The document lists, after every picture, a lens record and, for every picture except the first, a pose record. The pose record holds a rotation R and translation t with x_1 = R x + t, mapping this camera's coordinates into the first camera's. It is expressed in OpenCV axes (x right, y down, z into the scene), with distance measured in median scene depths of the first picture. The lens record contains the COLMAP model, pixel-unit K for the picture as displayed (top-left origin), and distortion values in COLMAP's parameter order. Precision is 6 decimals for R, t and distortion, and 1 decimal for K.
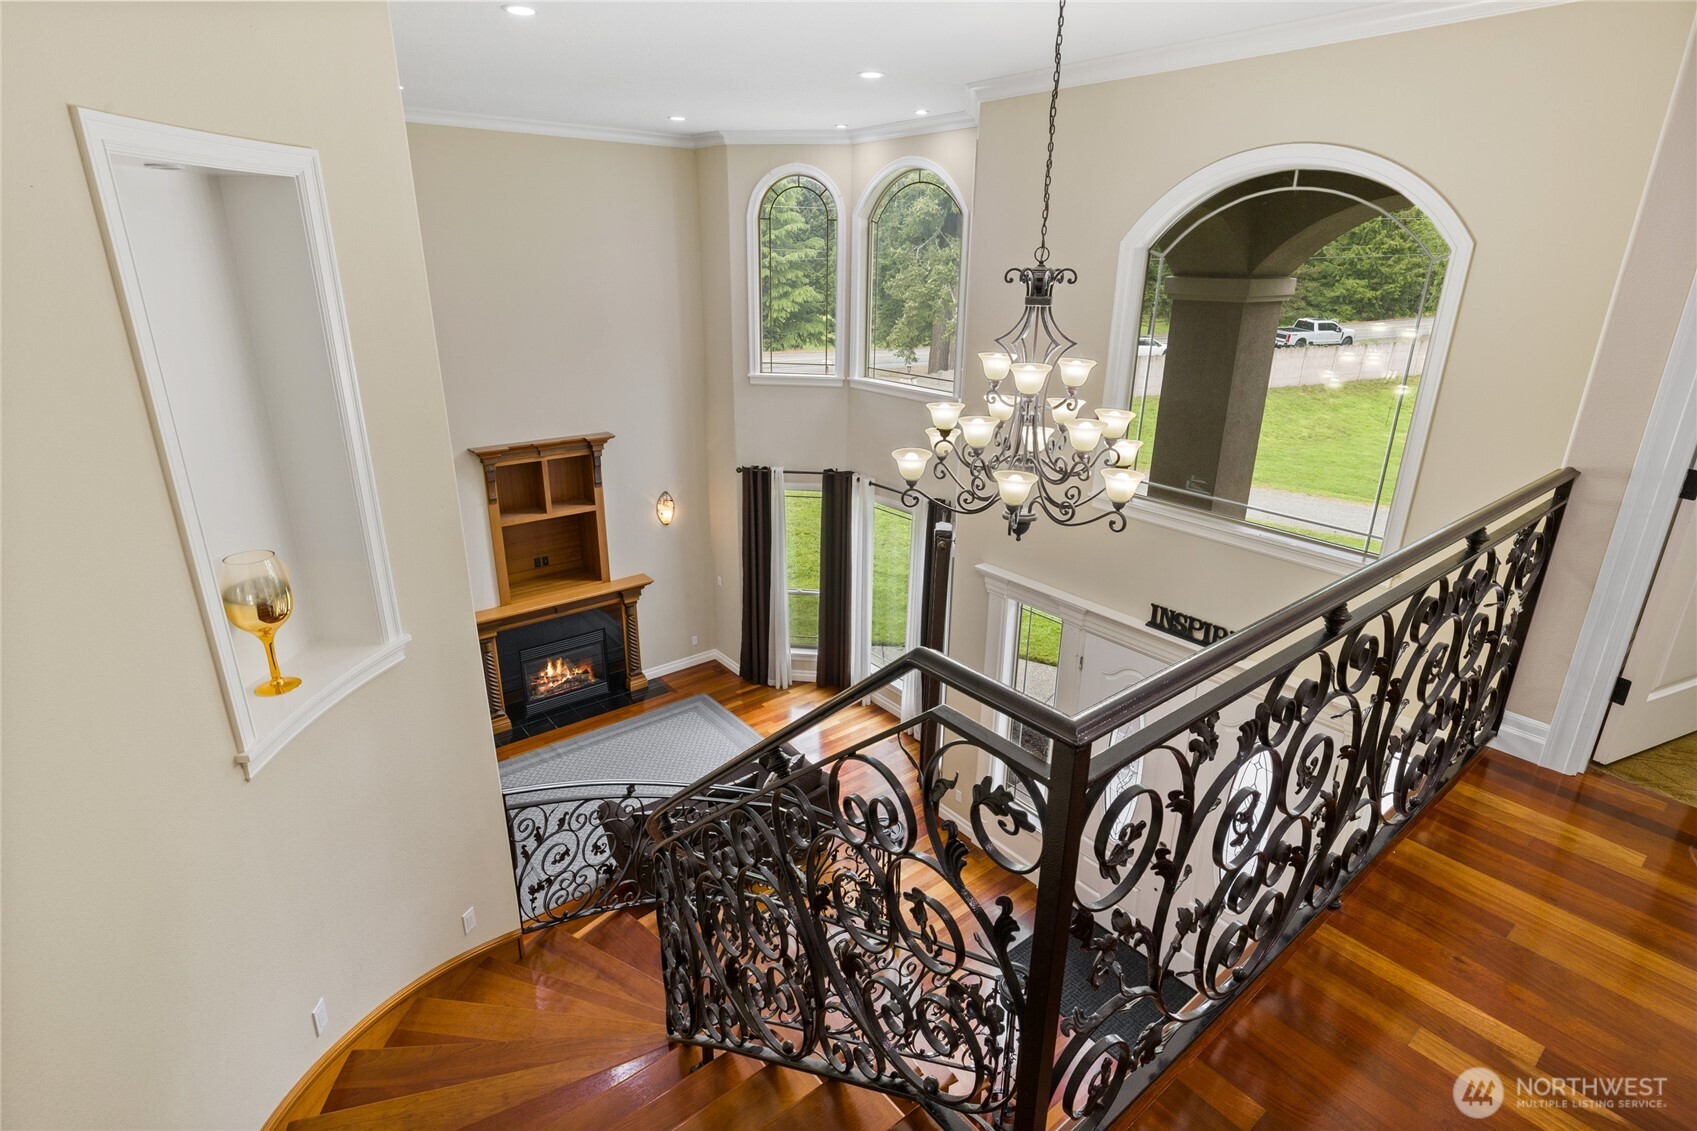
lens RADIAL K [[851.9, 0, 850.0], [0, 851.9, 560.1], [0, 0, 1]] dist [-0.001655, -0.000060]
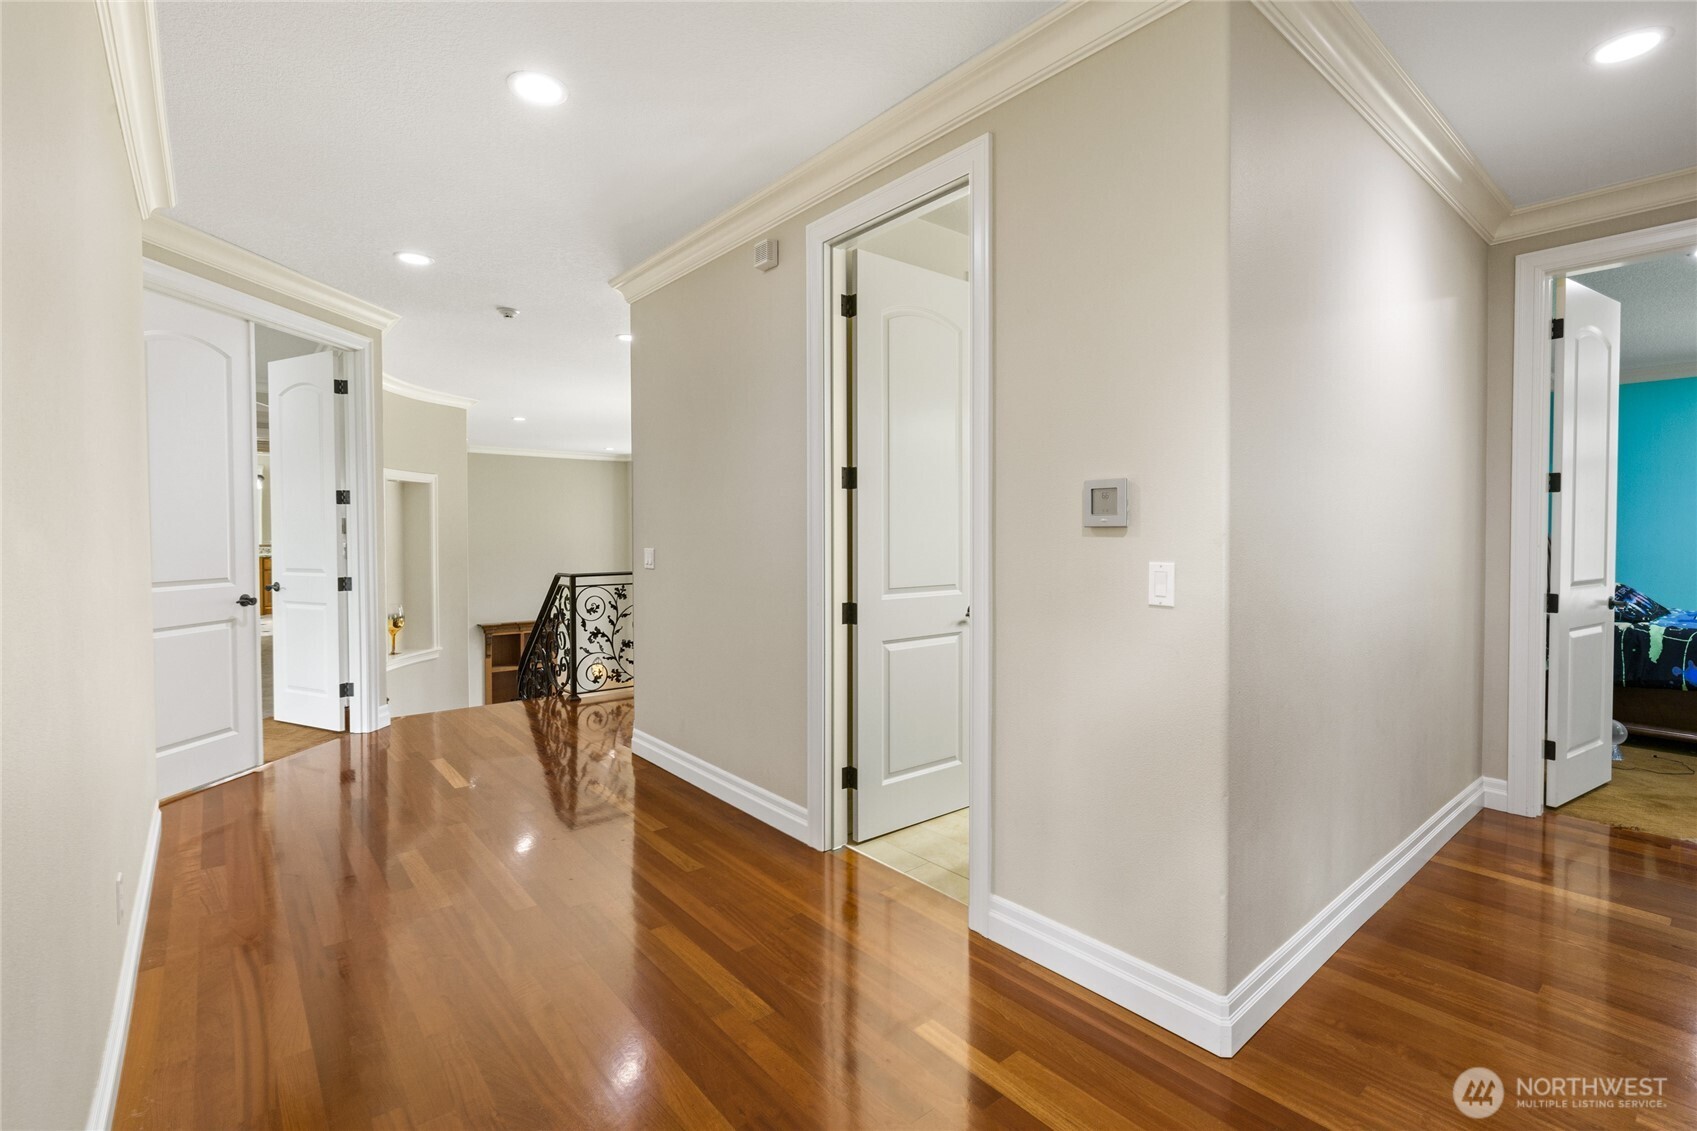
lens RADIAL K [[770.3, 0, 846.4], [0, 770.3, 550.5], [0, 0, 1]] dist [-0.001572, -0.000121]
pose [[0.999632, -0.018311, 0.020020, 0.781968], [0.023630, 0.950159, -0.310869, 0.668277], [-0.013330, 0.311228, 0.950242, -1.554445]]
